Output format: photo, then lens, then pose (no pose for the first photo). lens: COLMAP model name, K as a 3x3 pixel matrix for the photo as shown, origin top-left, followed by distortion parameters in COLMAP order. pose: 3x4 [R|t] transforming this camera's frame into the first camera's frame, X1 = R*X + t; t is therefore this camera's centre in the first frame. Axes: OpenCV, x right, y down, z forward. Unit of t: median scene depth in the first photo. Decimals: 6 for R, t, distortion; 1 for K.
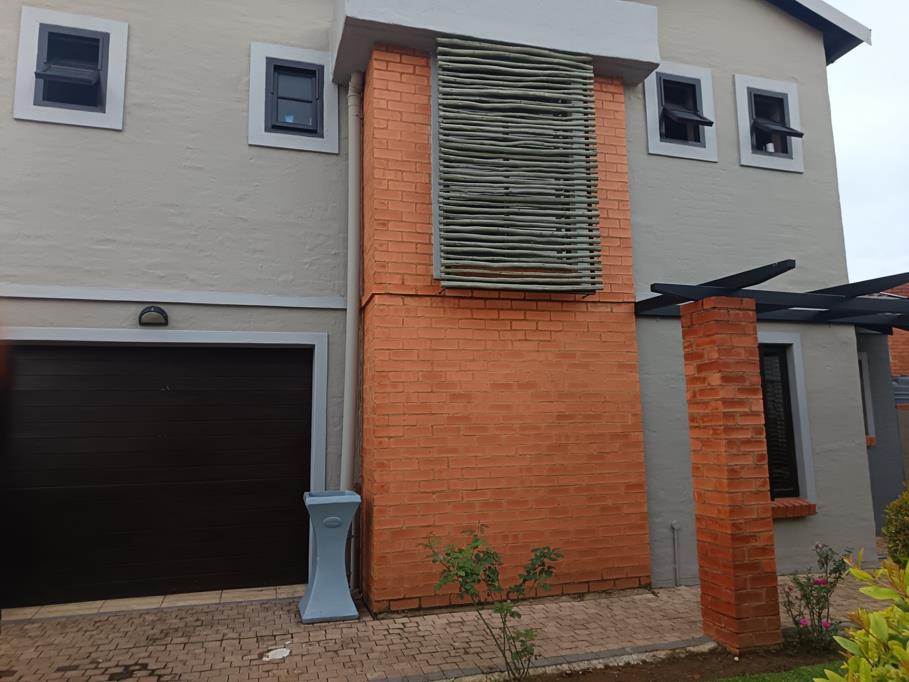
lens RADIAL K [[624.7, 0, 450.6], [0, 624.7, 336.5], [0, 0, 1]] dist [0.005418, -0.003191]
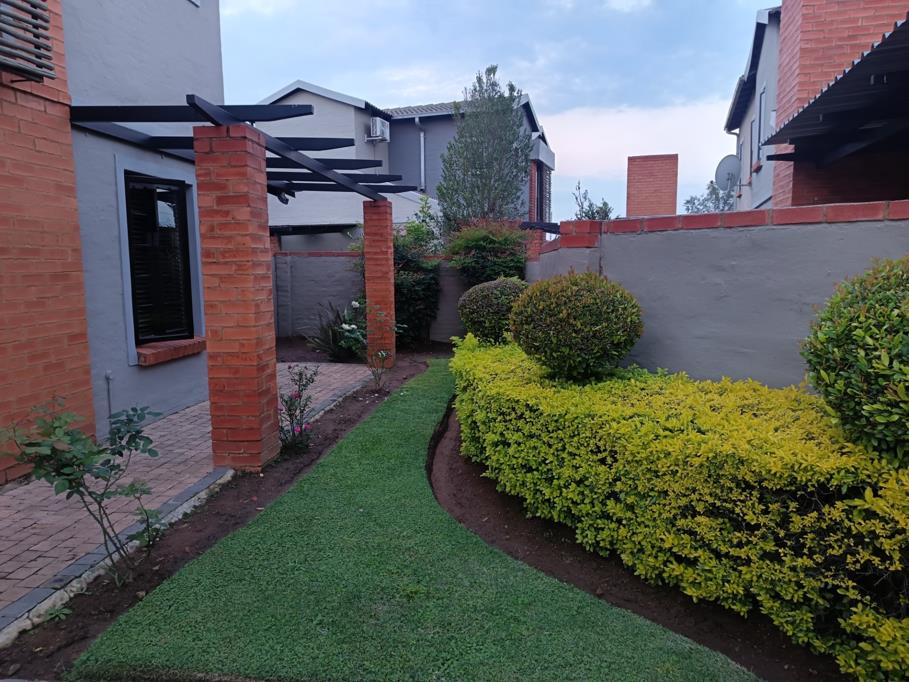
lens RADIAL K [[624.7, 0, 450.8], [0, 624.7, 340.7], [0, 0, 1]] dist [0.005418, -0.003191]
pose [[0.399303, -0.099974, 0.911352, -0.336327], [-0.122220, 0.979360, 0.160984, 0.063397], [-0.908636, -0.175666, 0.378843, 0.294236]]
